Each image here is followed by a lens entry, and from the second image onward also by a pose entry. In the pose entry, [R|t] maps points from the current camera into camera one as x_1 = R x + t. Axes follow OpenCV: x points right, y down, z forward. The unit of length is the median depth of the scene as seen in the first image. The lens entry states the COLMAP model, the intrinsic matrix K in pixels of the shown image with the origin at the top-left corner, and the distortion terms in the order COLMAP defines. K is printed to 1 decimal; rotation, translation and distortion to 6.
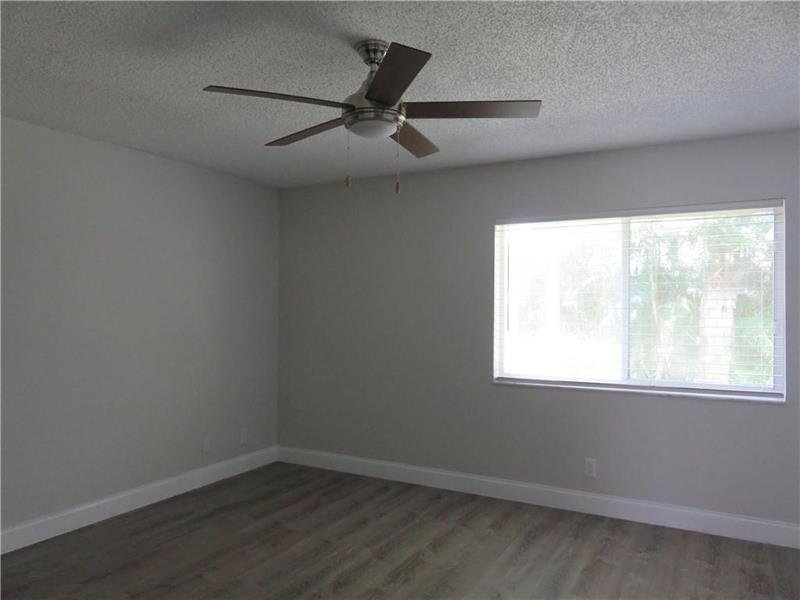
lens RADIAL K [[601.1, 0, 400.0], [0, 601.1, 300.0], [0, 0, 1]] dist [-0.003073, -0.002224]
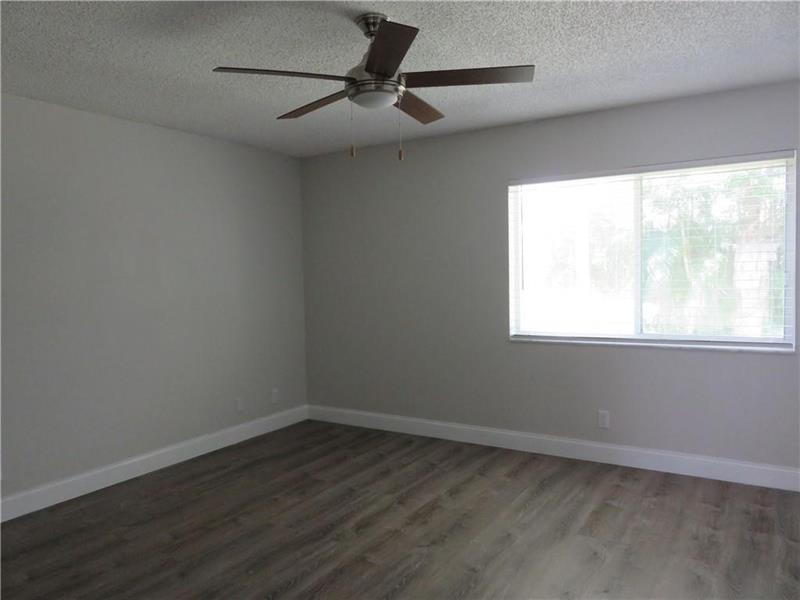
lens RADIAL K [[601.1, 0, 400.0], [0, 601.1, 300.0], [0, 0, 1]] dist [-0.003073, -0.002224]
pose [[0.998035, -0.025296, -0.057325, 0.035457], [0.028708, 0.997815, 0.059502, 0.002485], [0.055695, -0.061031, 0.996581, -0.046816]]
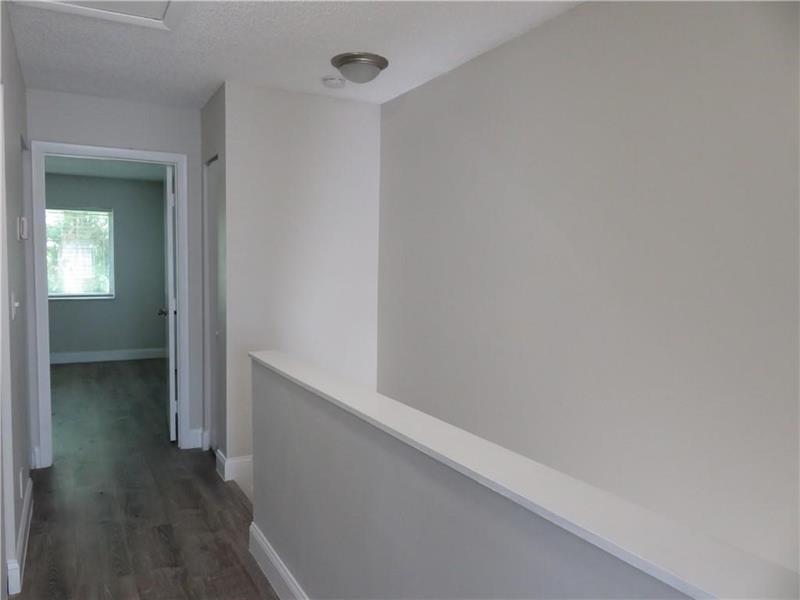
lens RADIAL K [[601.1, 0, 400.0], [0, 601.1, 300.0], [0, 0, 1]] dist [-0.003073, -0.002224]
pose [[0.539732, -0.051858, 0.840238, -0.692041], [-0.017357, 0.997203, 0.072695, -0.010520], [-0.841658, -0.053820, 0.537322, -1.141585]]
